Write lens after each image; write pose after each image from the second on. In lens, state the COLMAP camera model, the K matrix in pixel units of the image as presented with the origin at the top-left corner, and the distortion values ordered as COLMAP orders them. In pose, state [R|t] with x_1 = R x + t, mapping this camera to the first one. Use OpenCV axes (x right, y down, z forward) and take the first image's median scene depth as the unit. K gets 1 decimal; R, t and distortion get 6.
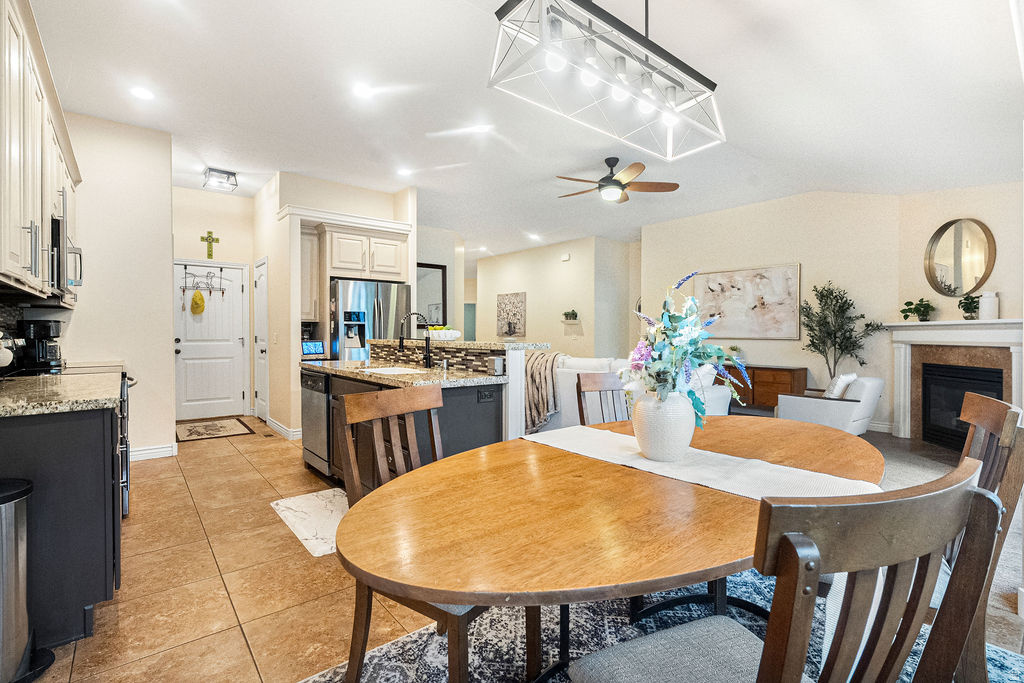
lens RADIAL K [[468.8, 0, 516.2], [0, 468.8, 337.5], [0, 0, 1]] dist [-0.000149, 0.000788]
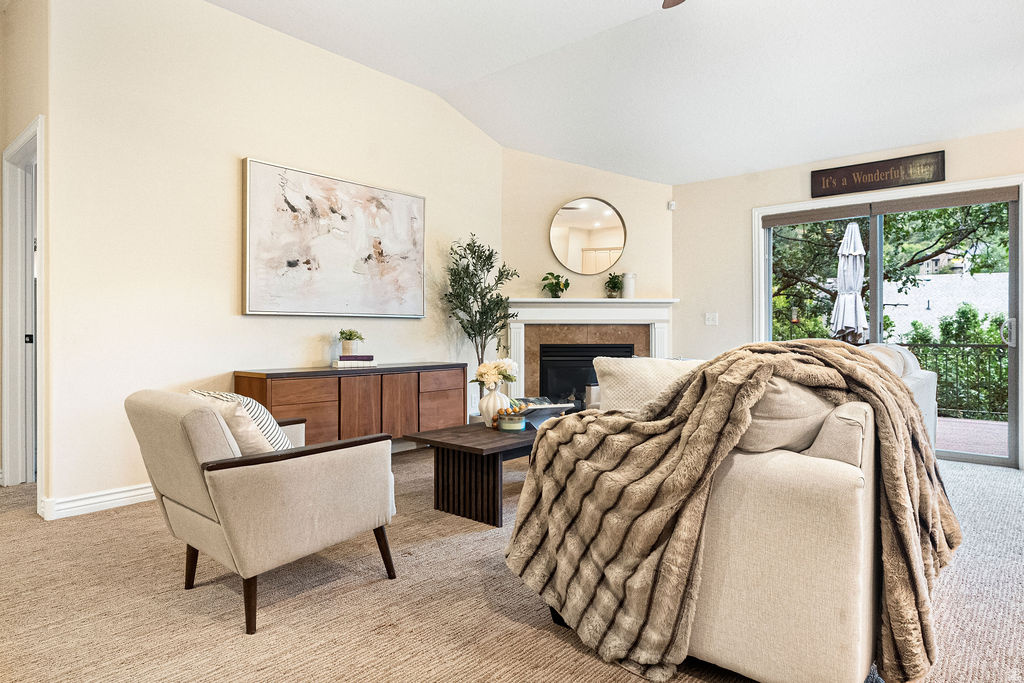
lens RADIAL K [[592.6, 0, 516.3], [0, 592.6, 335.5], [0, 0, 1]] dist [0.001863, -0.000338]
pose [[-0.165296, -0.012362, 0.986166, -0.240453], [0.005733, 0.999893, 0.013495, 0.020792], [-0.986227, 0.007884, -0.165208, 1.183457]]
